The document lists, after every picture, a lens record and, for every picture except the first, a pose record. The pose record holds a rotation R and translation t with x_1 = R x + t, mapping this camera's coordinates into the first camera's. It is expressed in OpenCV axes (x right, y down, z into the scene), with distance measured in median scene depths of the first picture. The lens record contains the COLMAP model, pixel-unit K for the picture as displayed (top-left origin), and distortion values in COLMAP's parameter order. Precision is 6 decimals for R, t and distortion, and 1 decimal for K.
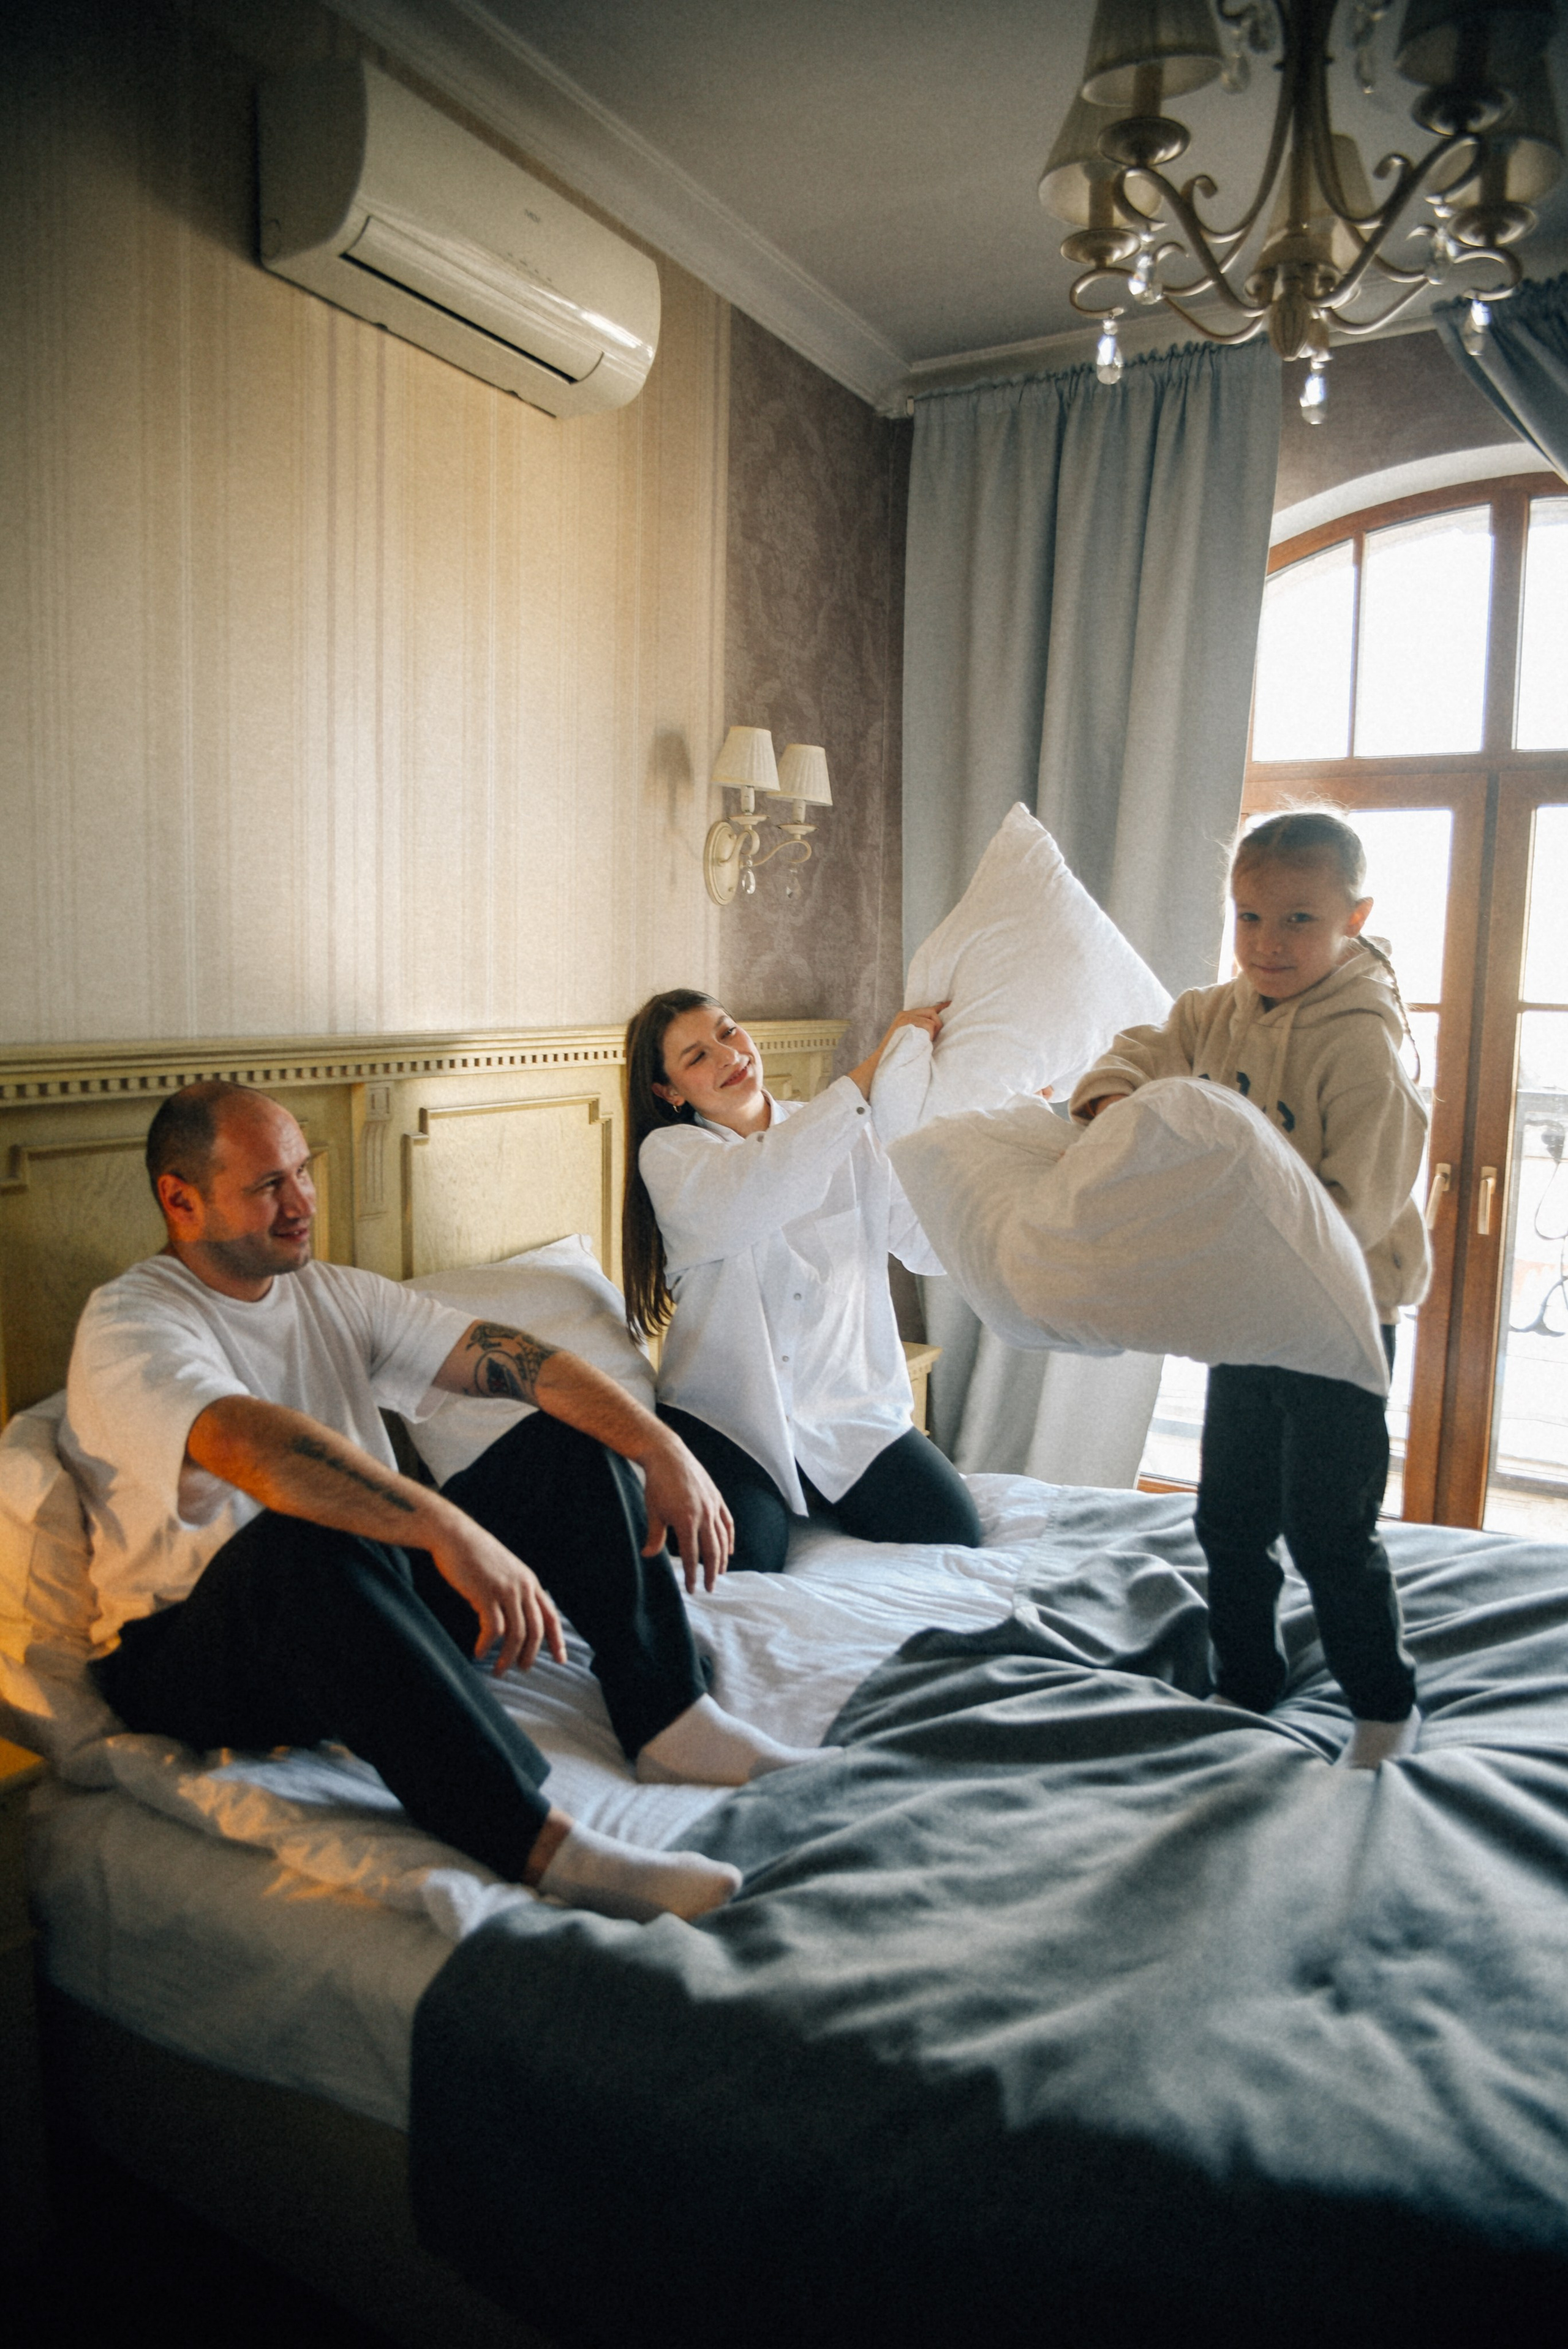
lens RADIAL K [[1595.1, 0, 788.4], [0, 1595.1, 1181.4], [0, 0, 1]] dist [-0.071602, 0.031257]
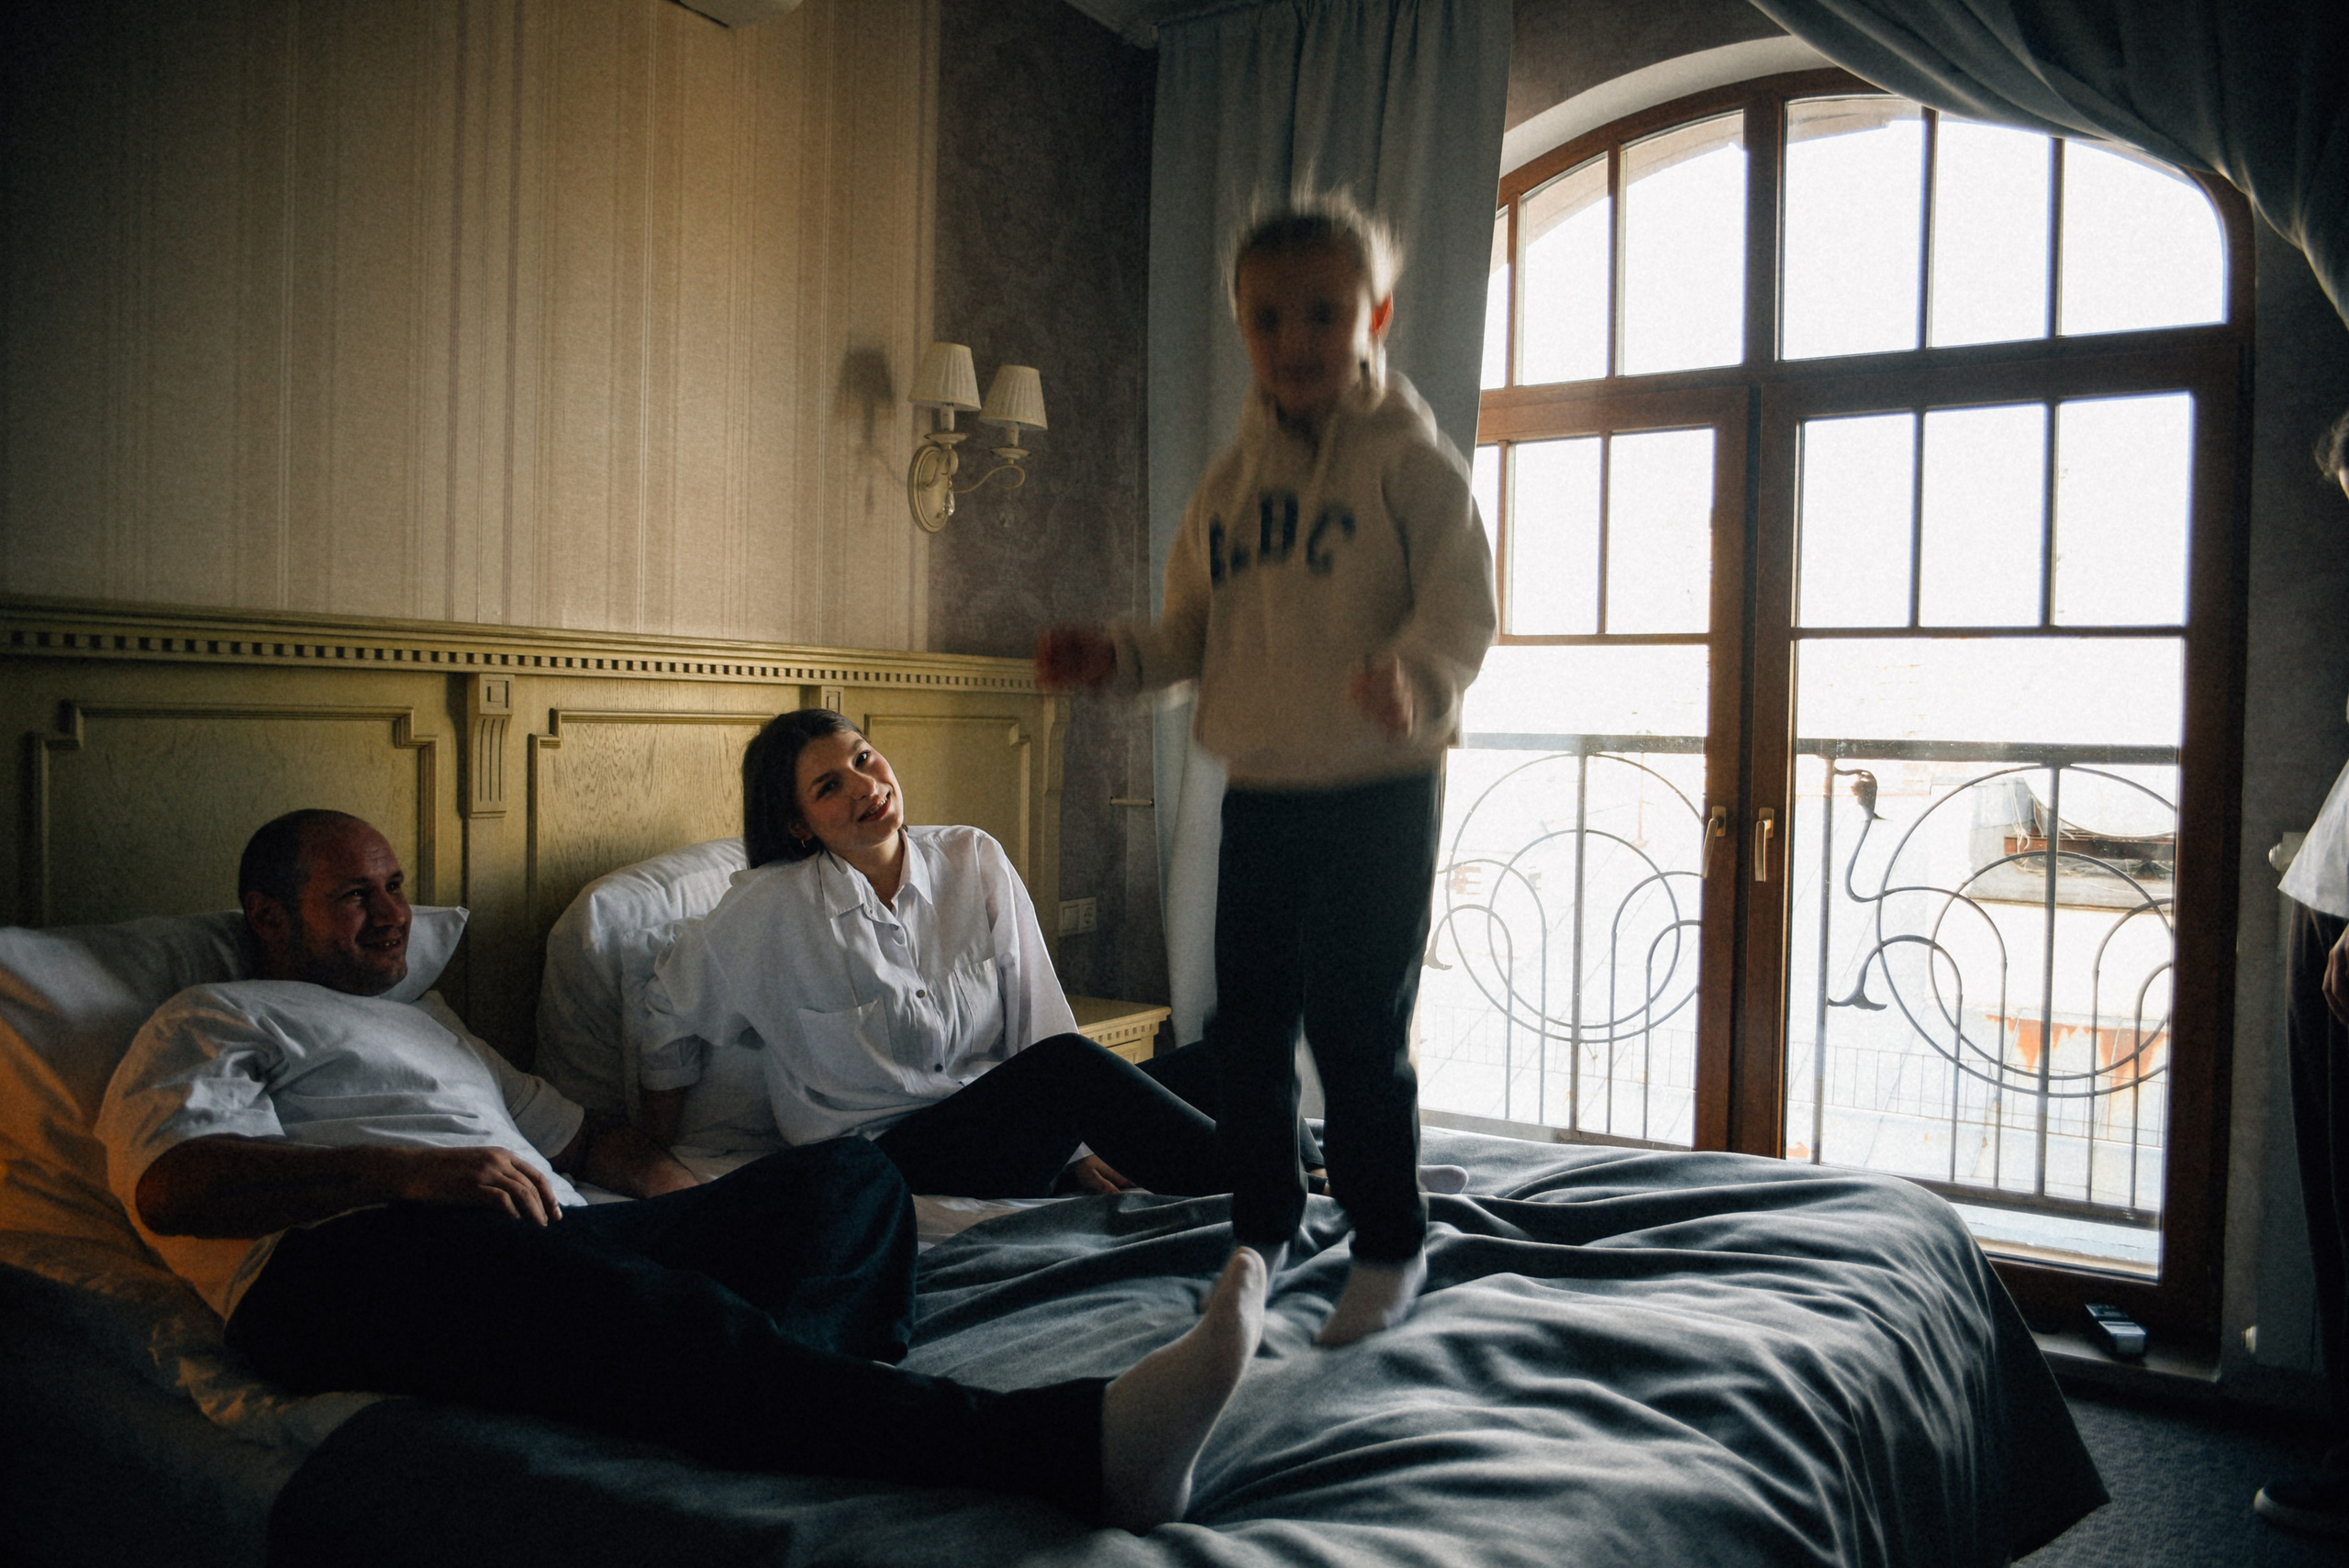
lens RADIAL K [[1783.3, 0, 1174.5], [0, 1783.3, 784.0], [0, 0, 1]] dist [-0.059676, 0.038097]
pose [[0.999176, -0.001288, -0.040576, 0.165190], [-0.002673, 0.995241, -0.097412, 0.089471], [0.040508, 0.097440, 0.994417, -0.043499]]
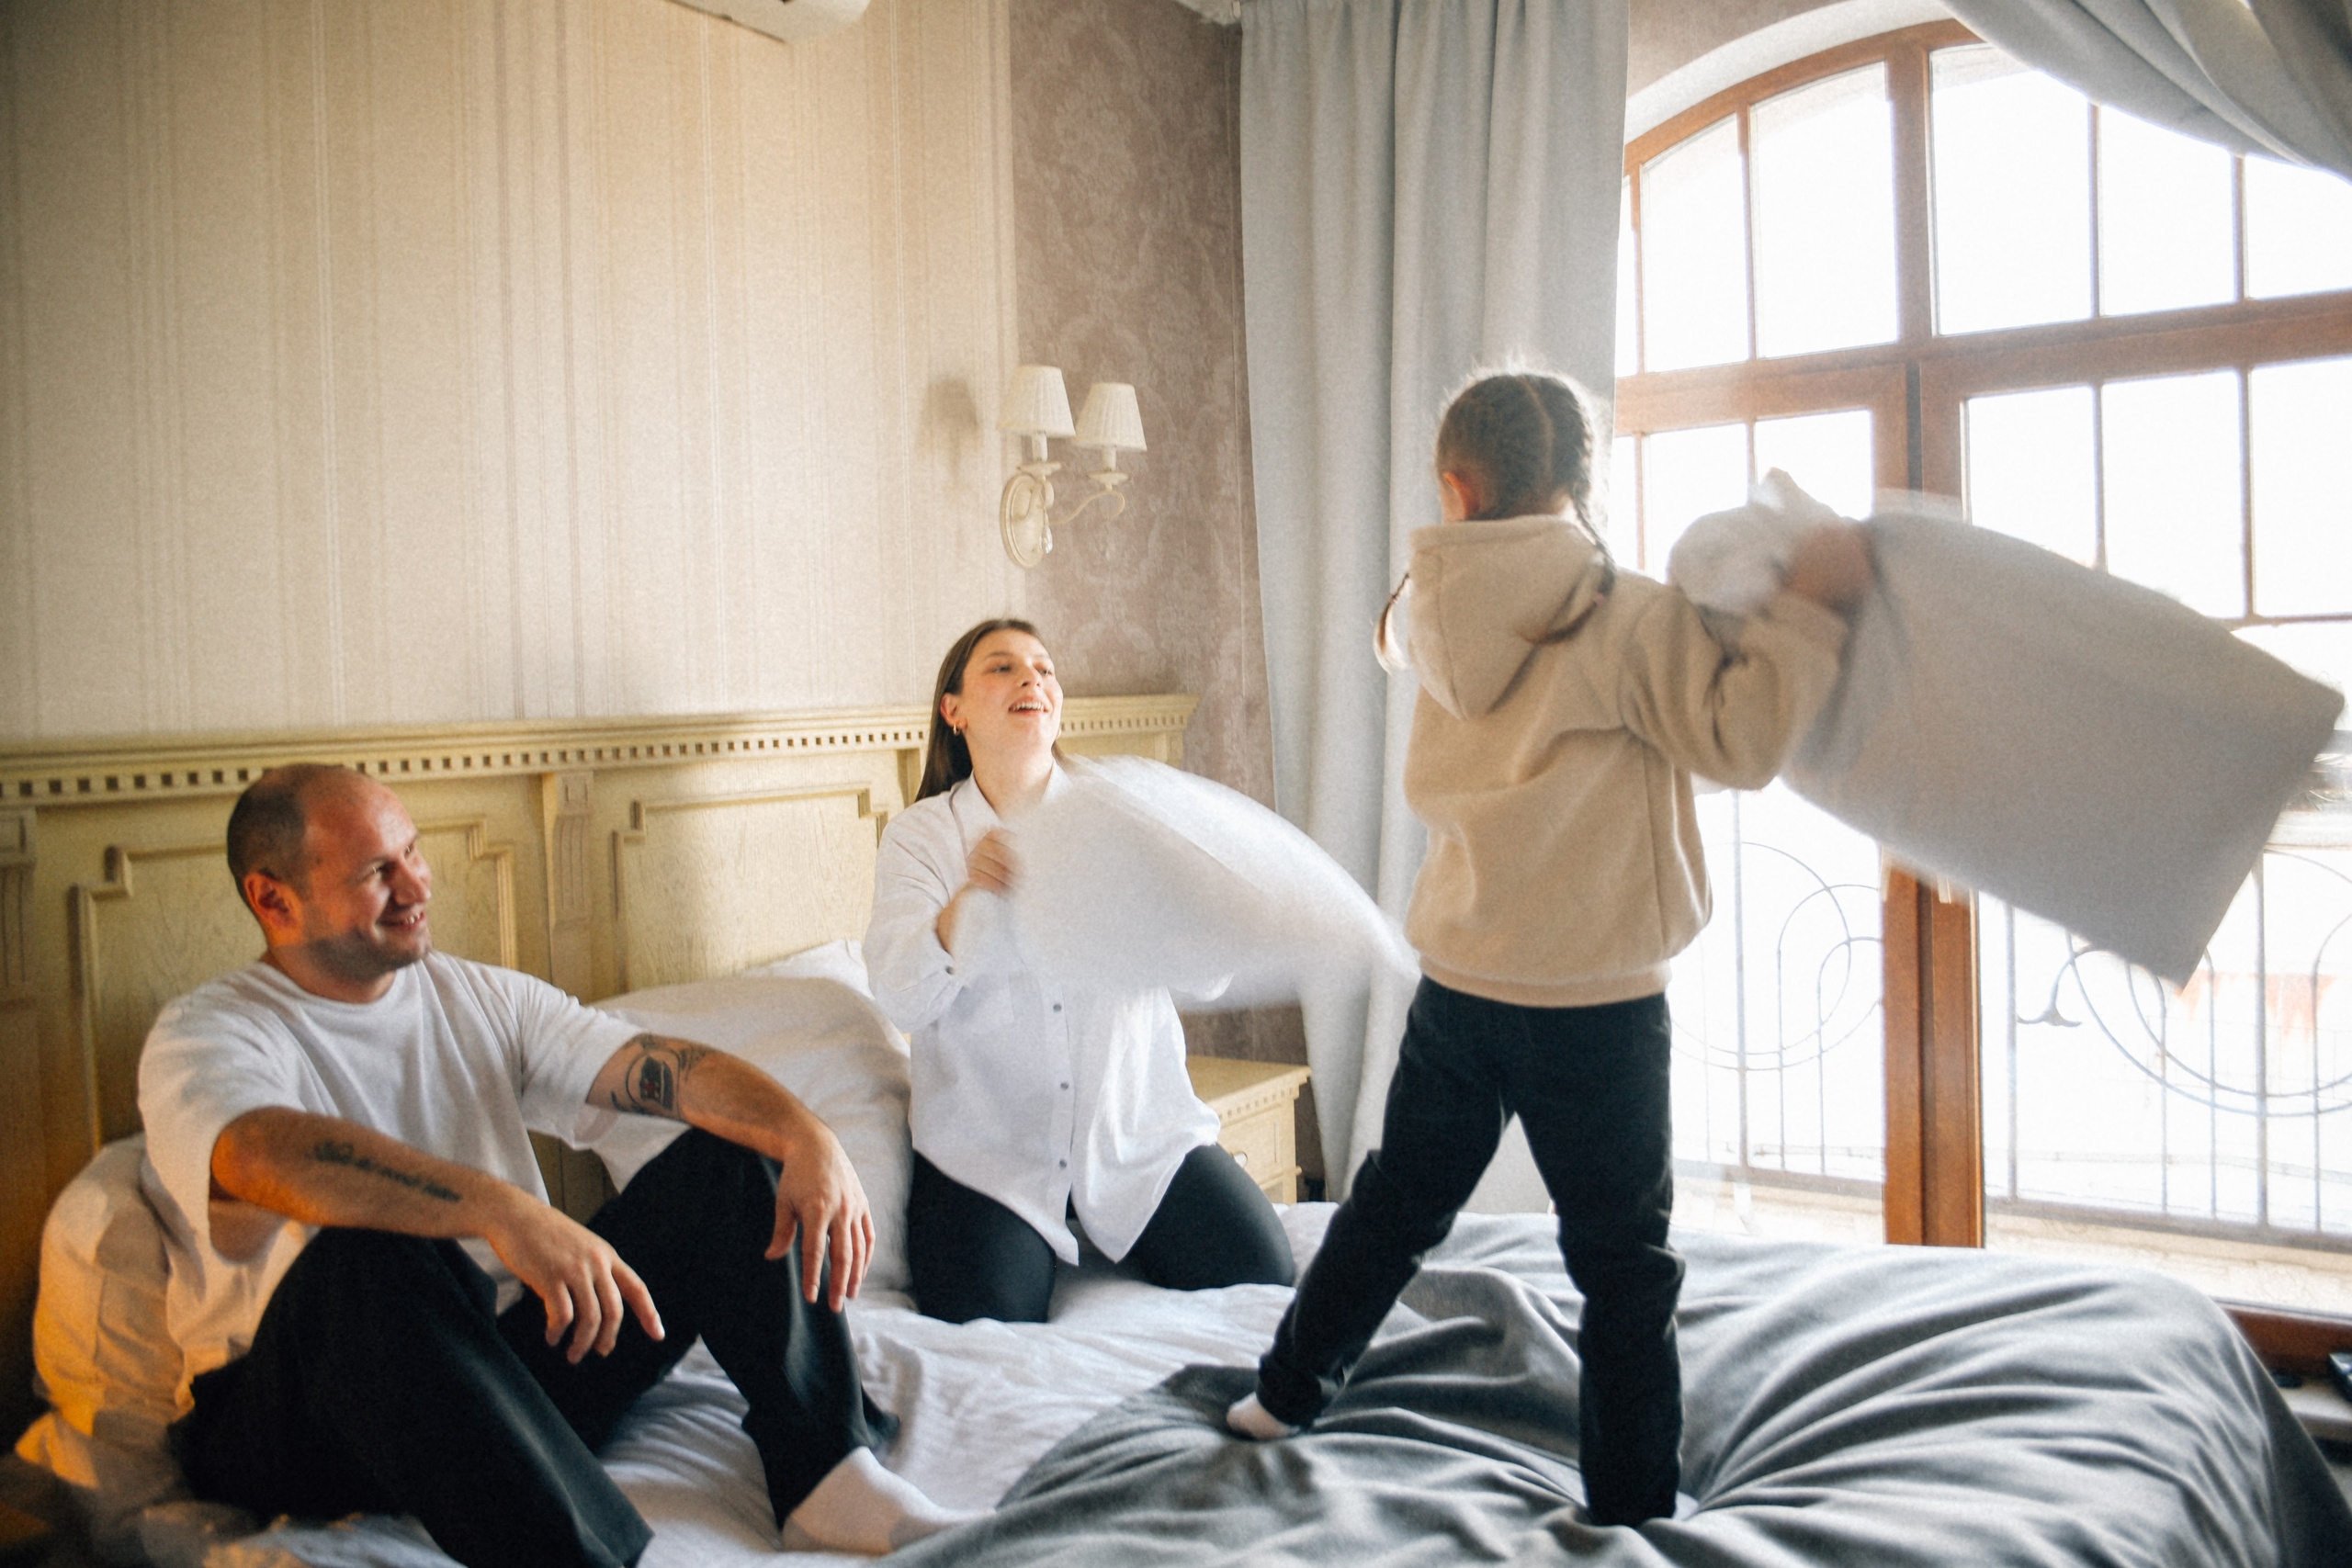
lens RADIAL K [[1861.6, 0, 1226.0], [0, 1861.6, 749.6], [0, 0, 1]] dist [-0.066181, 0.046669]
pose [[0.996953, -0.050634, -0.059333, 0.139711], [0.044750, 0.994315, -0.096615, 0.034396], [0.063888, 0.093665, 0.993552, -0.007027]]
